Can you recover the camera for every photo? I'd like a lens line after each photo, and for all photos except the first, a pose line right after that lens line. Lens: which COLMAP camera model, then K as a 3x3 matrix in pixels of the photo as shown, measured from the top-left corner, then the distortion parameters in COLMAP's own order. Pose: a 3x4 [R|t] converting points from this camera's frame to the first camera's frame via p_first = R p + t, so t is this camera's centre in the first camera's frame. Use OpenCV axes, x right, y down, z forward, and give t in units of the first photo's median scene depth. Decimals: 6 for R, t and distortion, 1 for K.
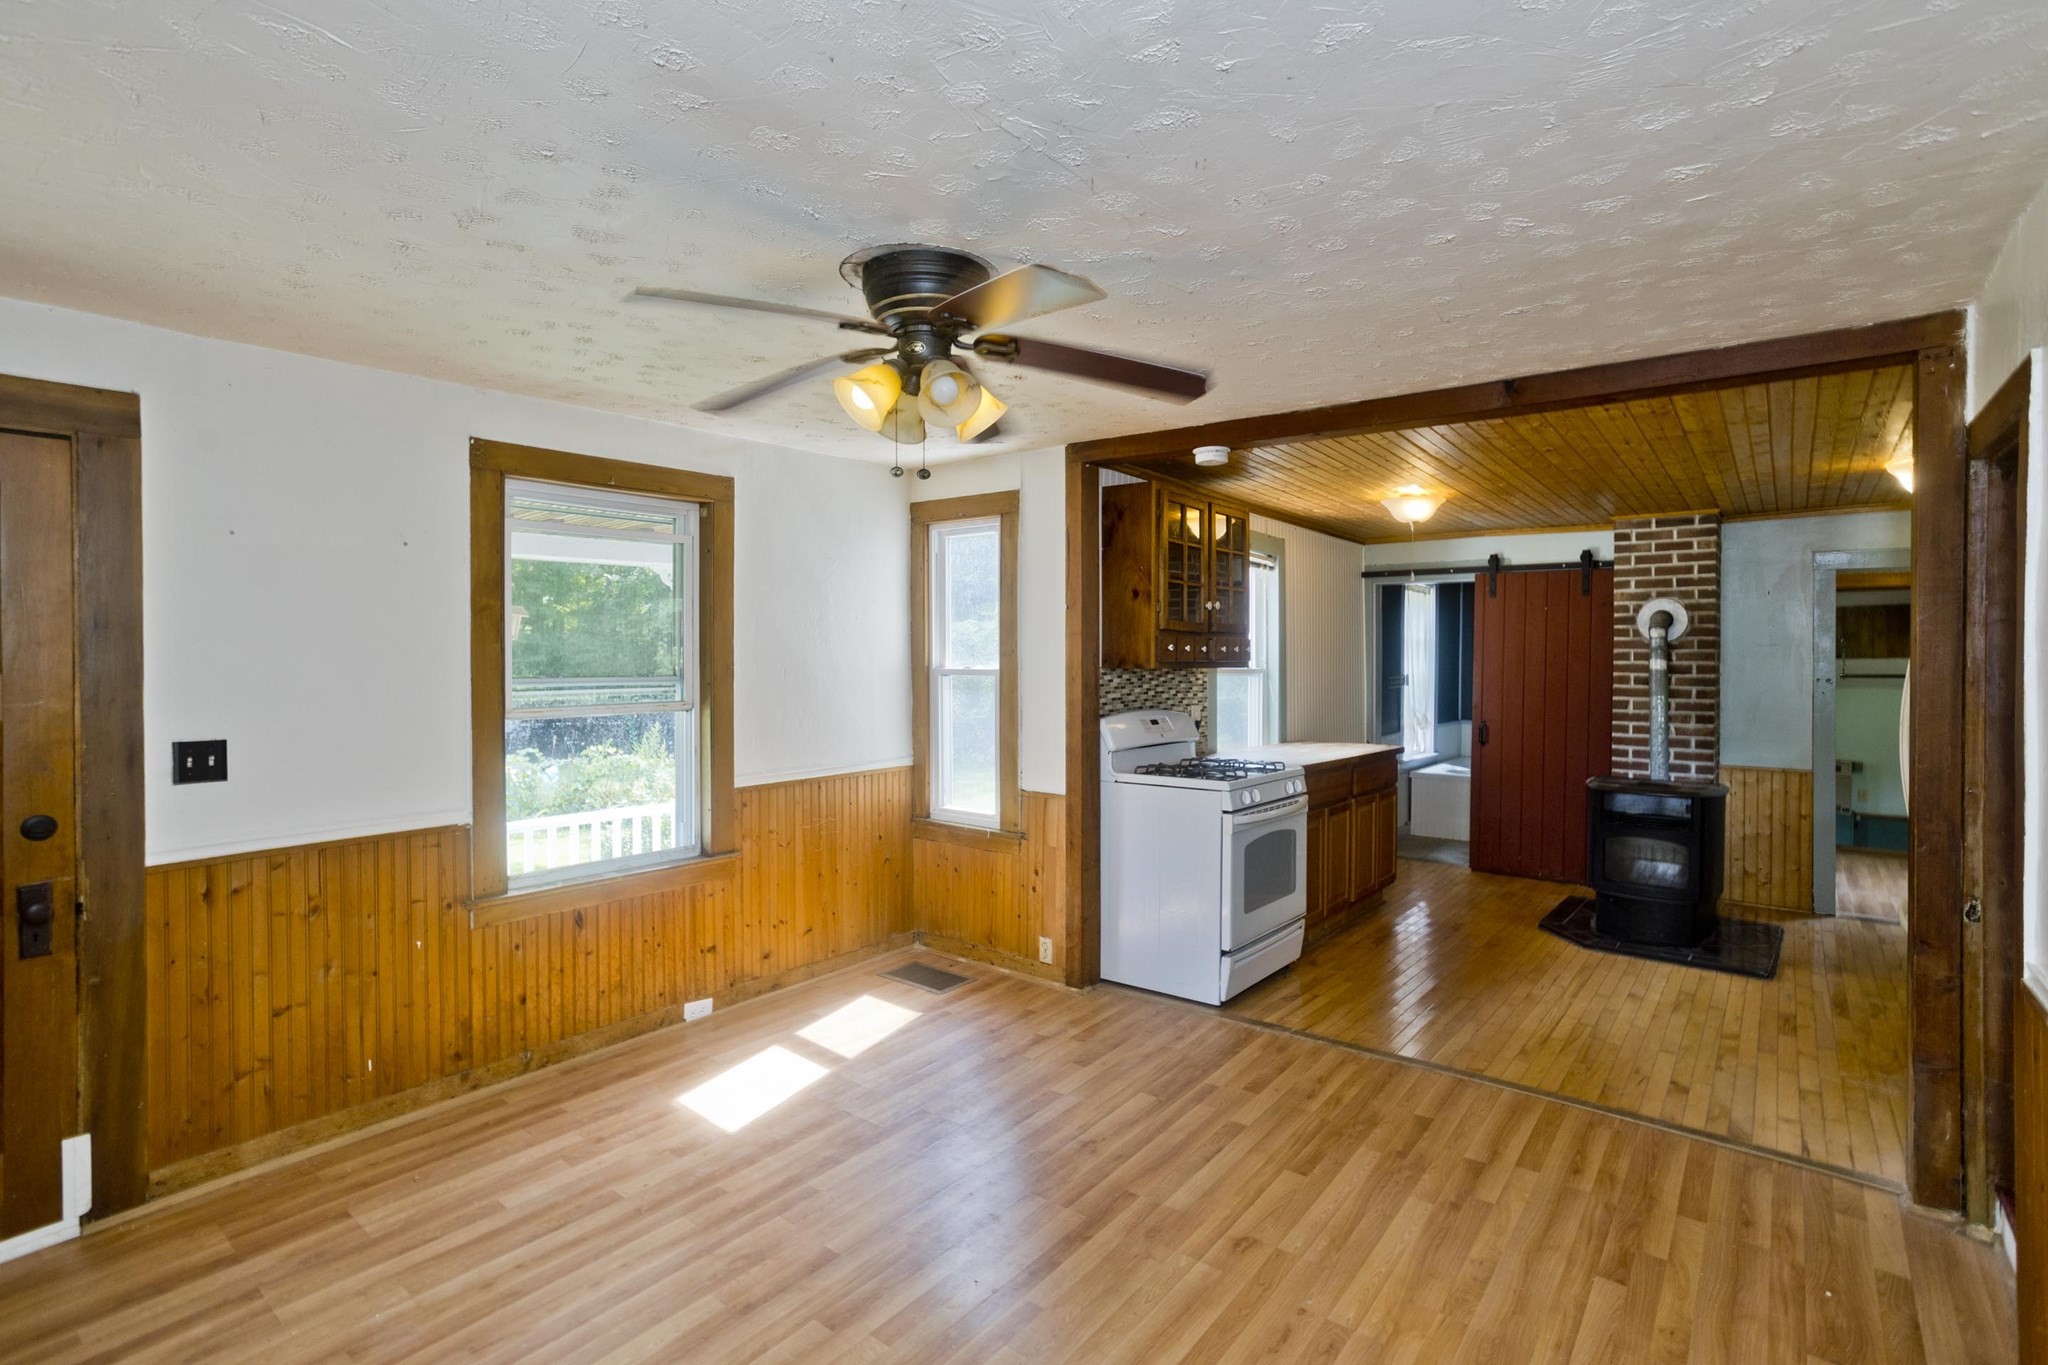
lens RADIAL K [[985.3, 0, 1028.5], [0, 985.3, 670.7], [0, 0, 1]] dist [-0.054261, 0.028057]
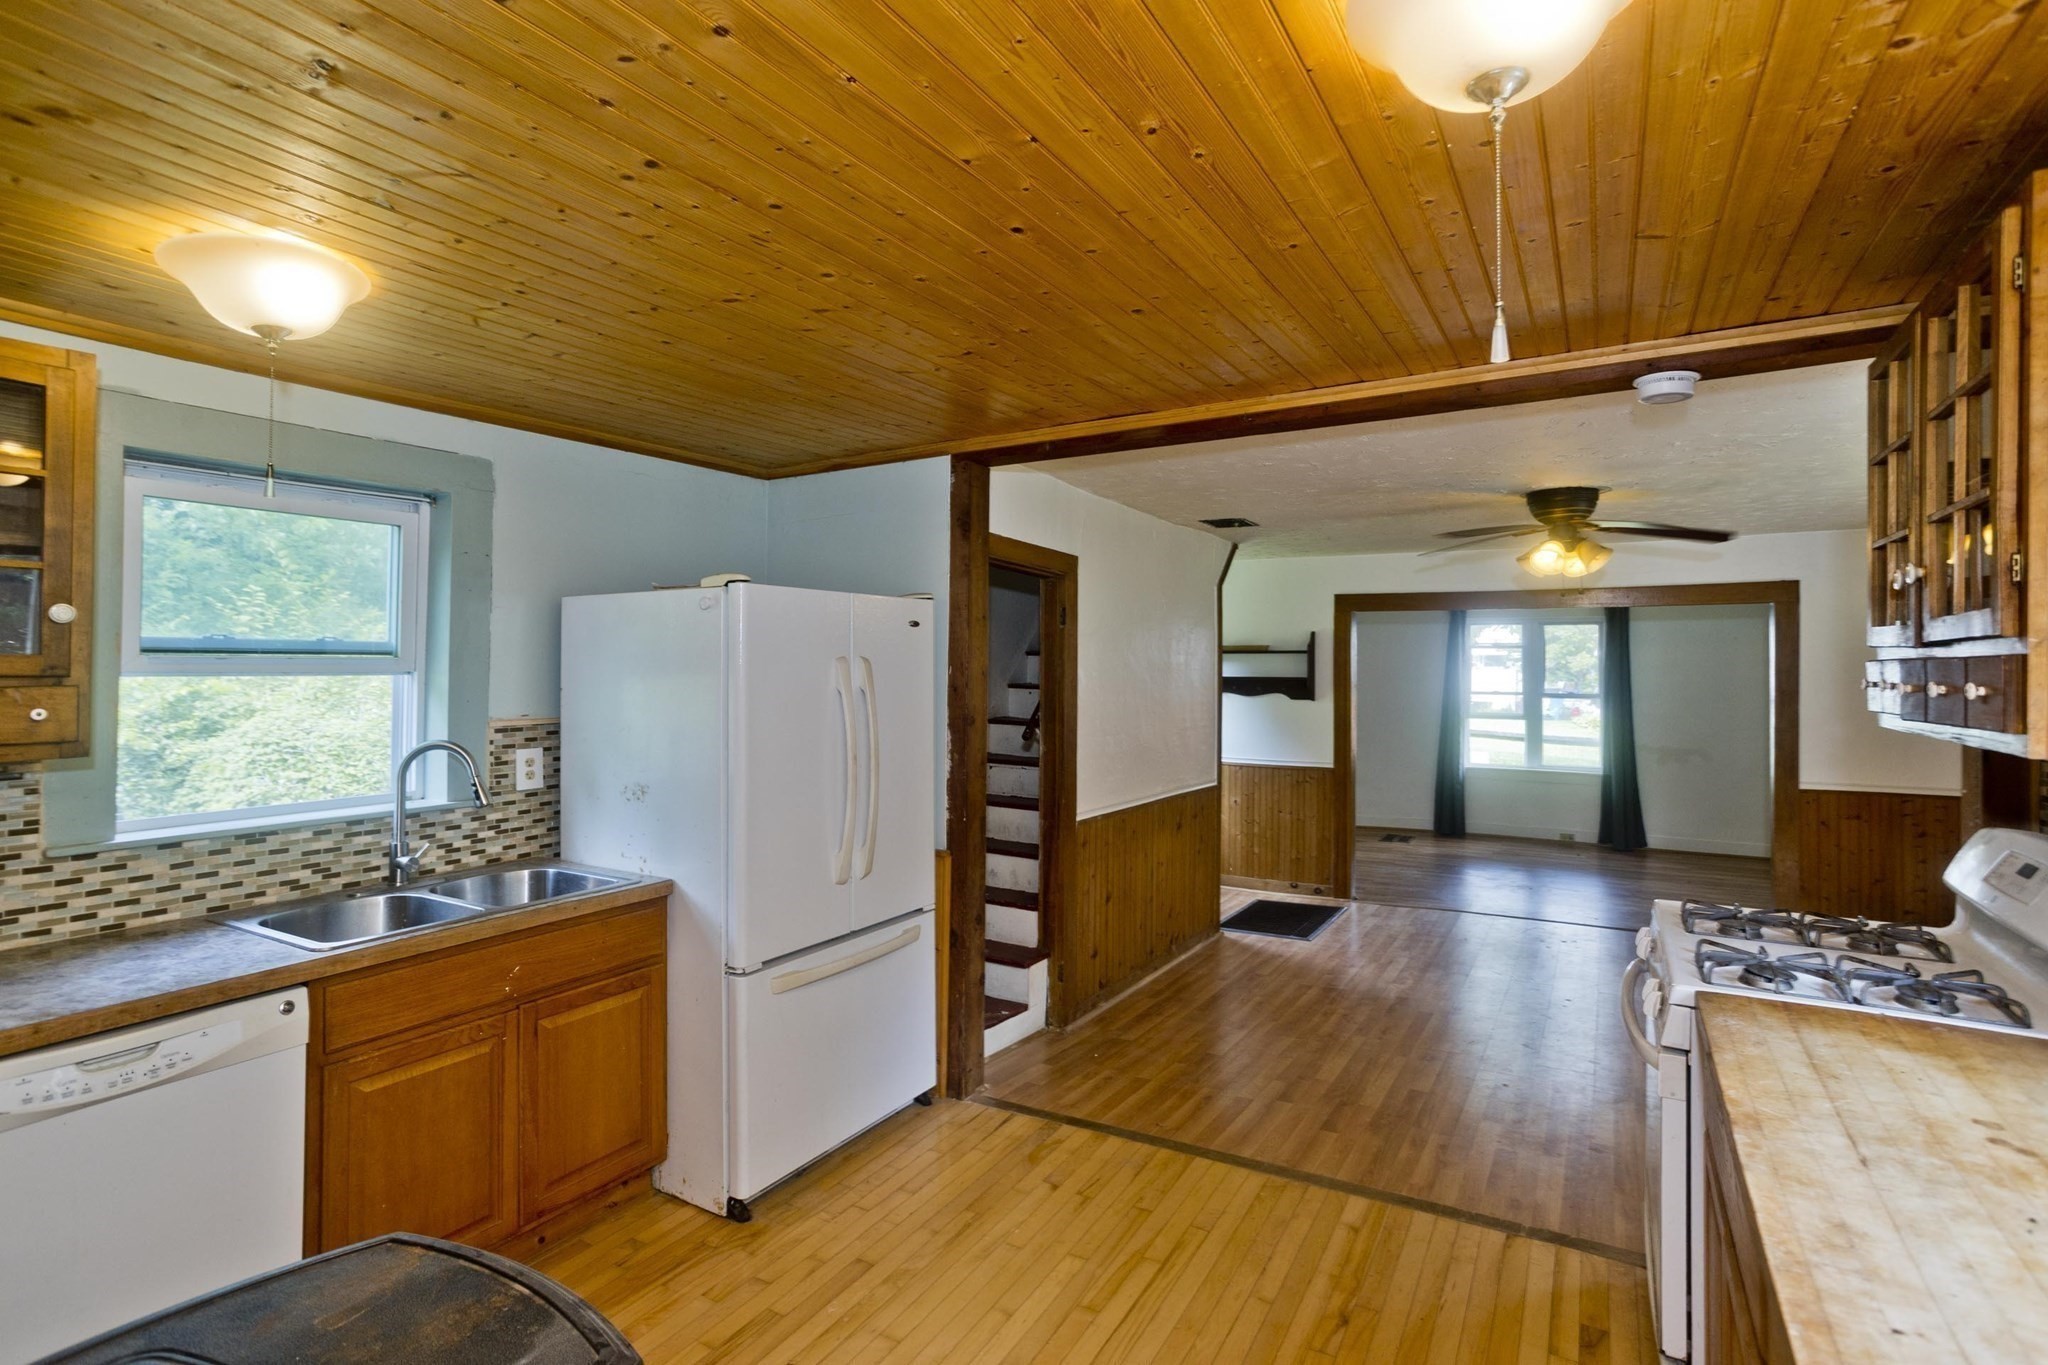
lens RADIAL K [[975.7, 0, 1062.6], [0, 975.7, 653.1], [0, 0, 1]] dist [-0.053776, 0.026806]
pose [[-0.986777, -0.005682, -0.161985, 0.545696], [-0.005044, 0.999978, -0.004350, -0.028899], [0.162006, -0.003476, -0.986784, 1.252543]]
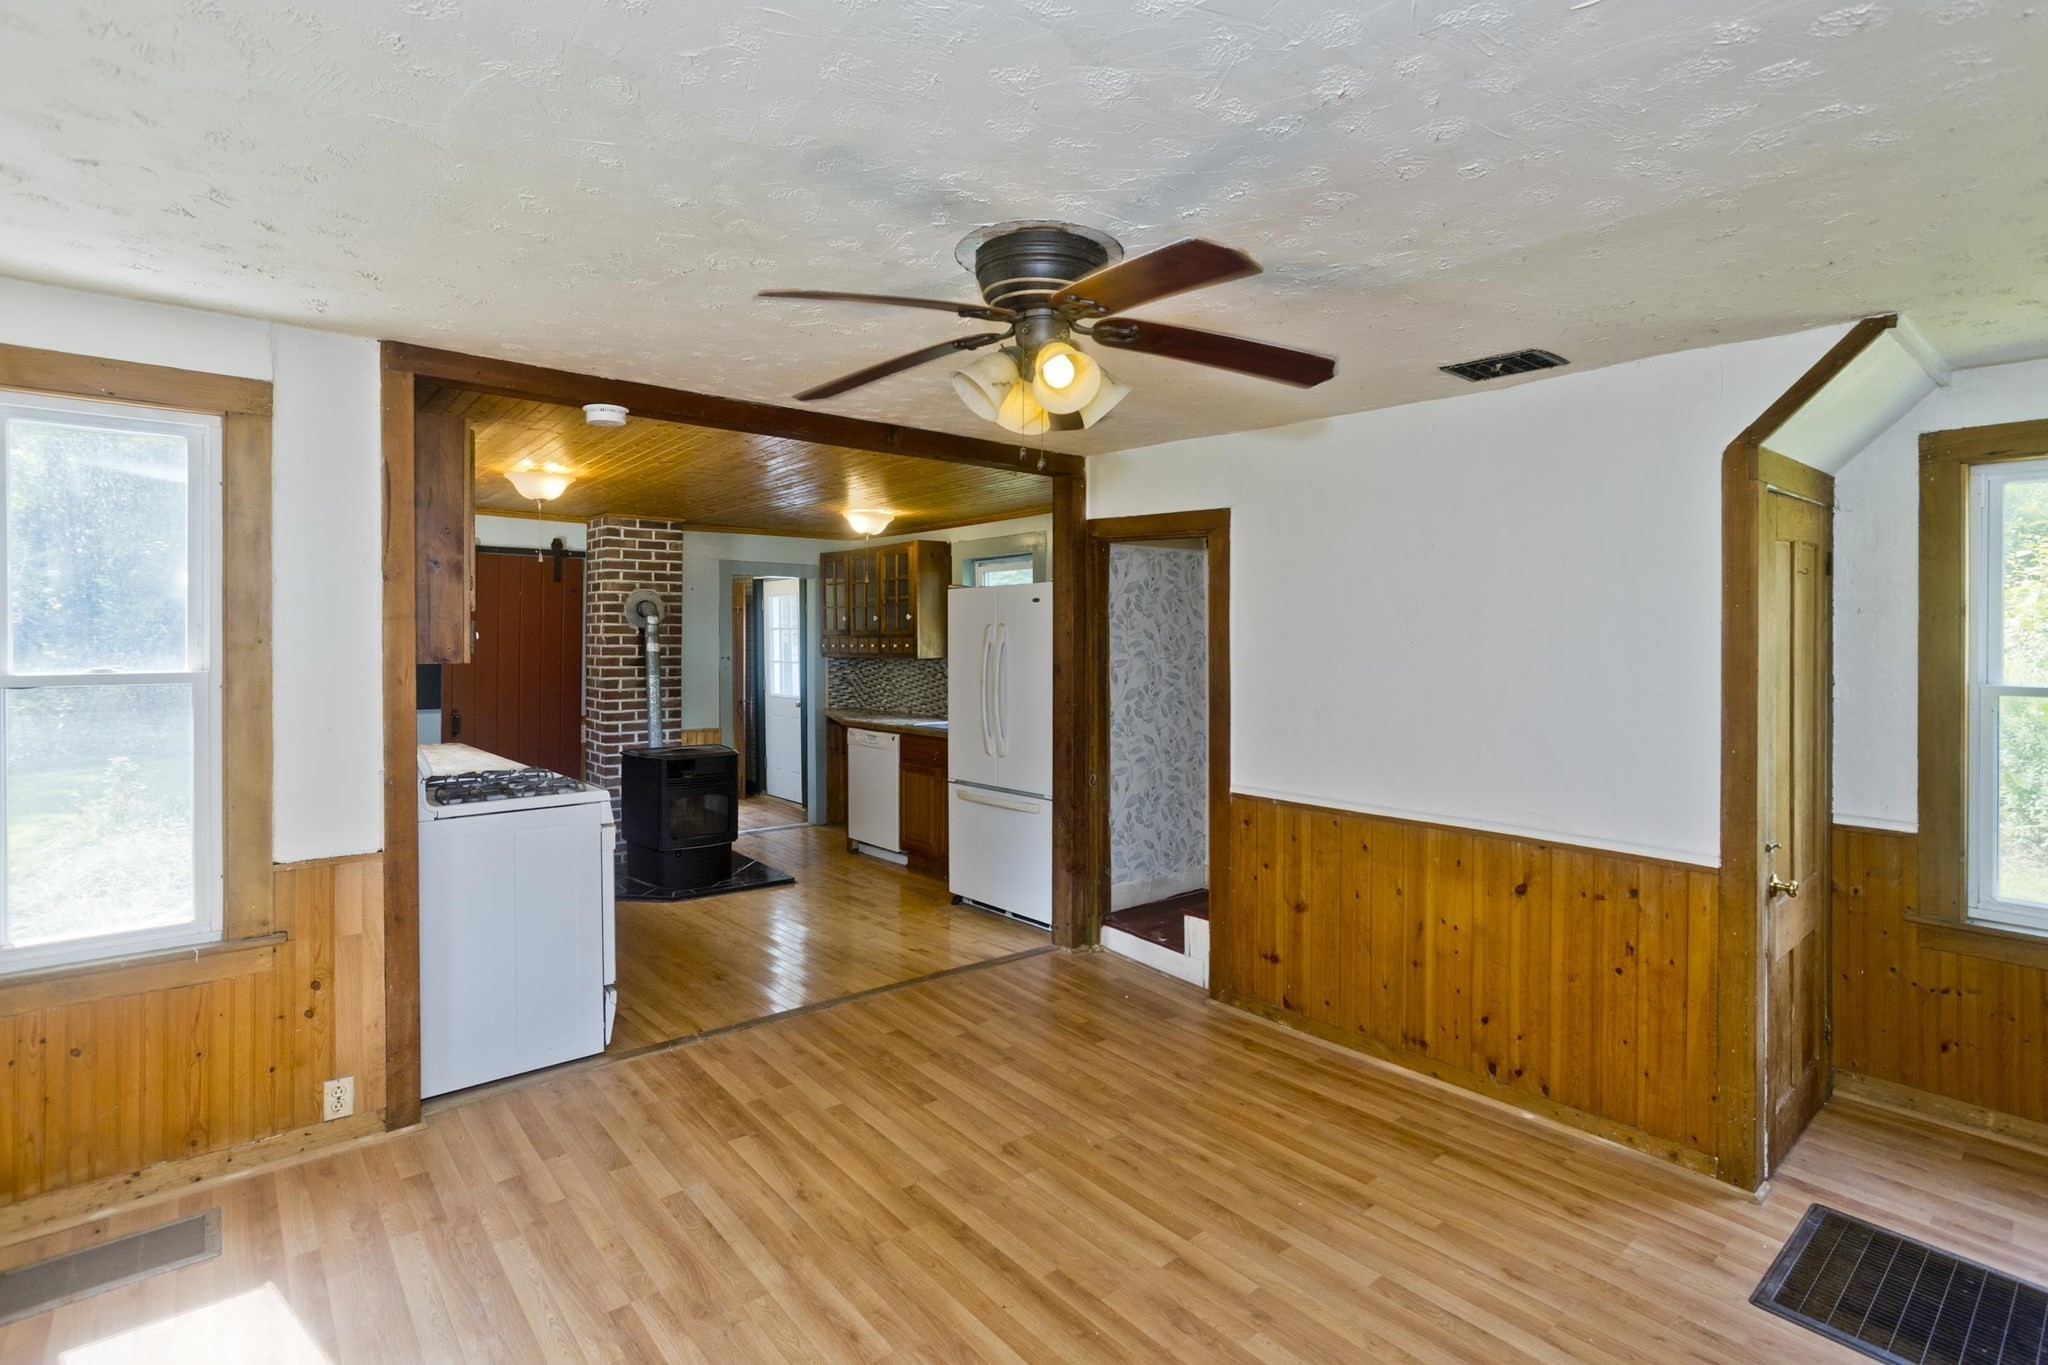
lens RADIAL K [[1012.0, 0, 1024.8], [0, 1012.0, 630.6], [0, 0, 1]] dist [-0.056912, 0.032739]
pose [[0.184762, 0.003040, 0.982779, -0.493264], [0.014057, 0.999885, -0.005736, -0.014856], [-0.982683, 0.014875, 0.184698, 0.384133]]
